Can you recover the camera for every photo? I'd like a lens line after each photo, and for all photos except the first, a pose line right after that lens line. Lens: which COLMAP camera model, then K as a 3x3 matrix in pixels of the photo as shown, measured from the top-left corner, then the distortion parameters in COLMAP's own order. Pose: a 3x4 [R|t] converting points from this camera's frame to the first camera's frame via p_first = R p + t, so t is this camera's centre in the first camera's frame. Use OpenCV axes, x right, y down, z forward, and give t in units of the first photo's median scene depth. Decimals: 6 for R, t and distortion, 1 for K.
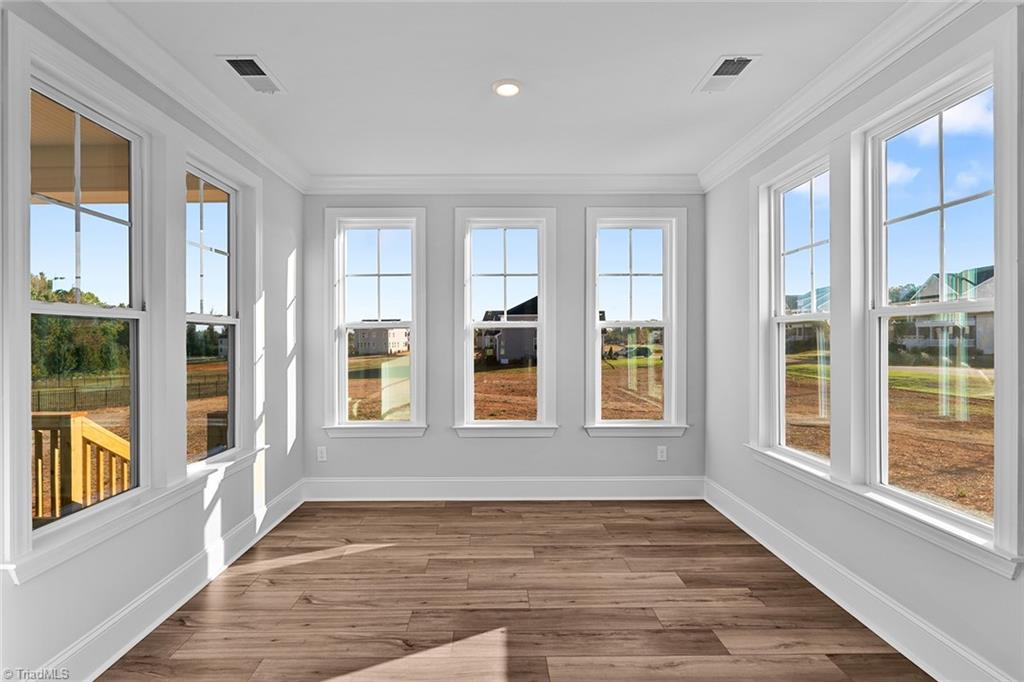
lens RADIAL K [[455.9, 0, 506.7], [0, 455.9, 341.3], [0, 0, 1]] dist [-0.001445, -0.000266]
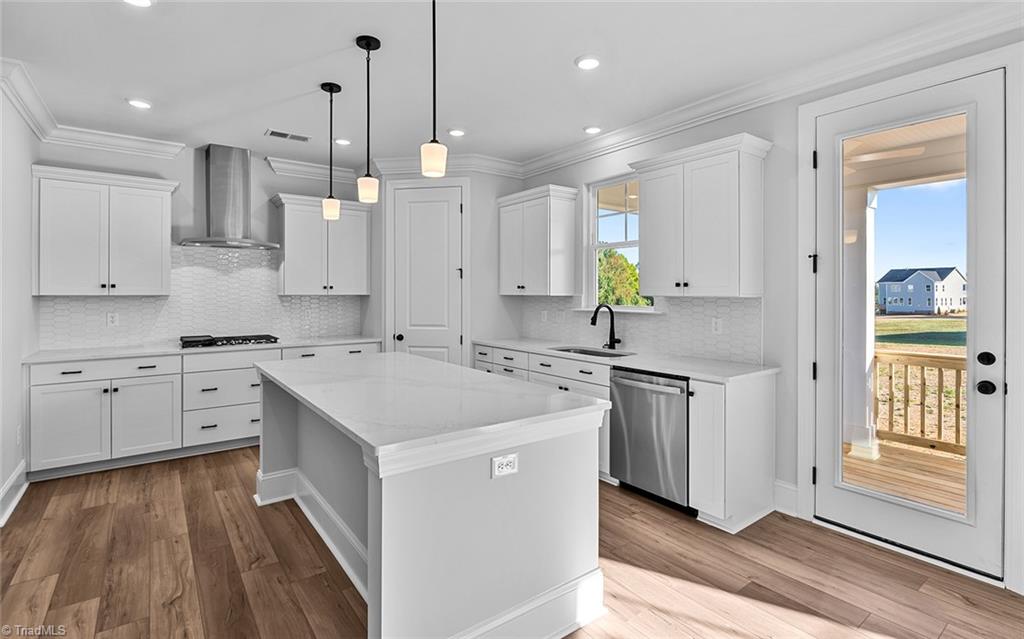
lens RADIAL K [[482.6, 0, 508.3], [0, 482.6, 292.9], [0, 0, 1]] dist [-0.001576, -0.000046]
pose [[0.577289, 0.004960, -0.816525, -0.688146], [-0.008972, 0.999960, -0.000269, 0.004353], [0.816491, 0.007481, 0.577310, -0.742593]]
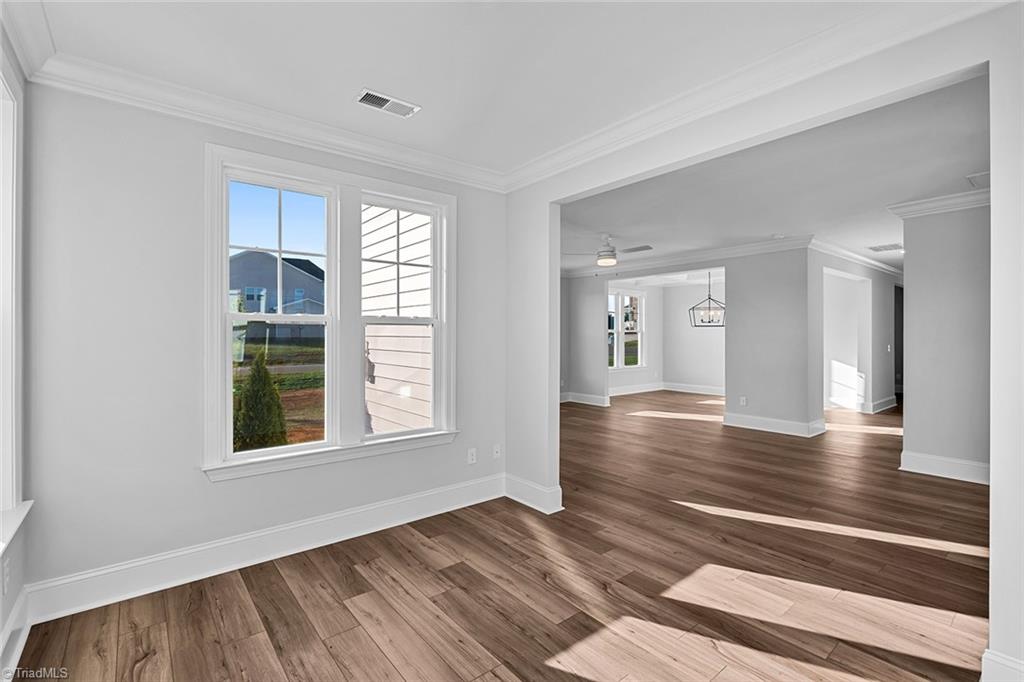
lens RADIAL K [[463.2, 0, 510.7], [0, 463.2, 324.4], [0, 0, 1]] dist [-0.011928, -0.000199]
pose [[-0.610091, 0.023152, 0.791993, -0.440777], [0.006428, 0.999685, -0.024272, 0.000234], [-0.792305, -0.009717, -0.610048, 1.057032]]
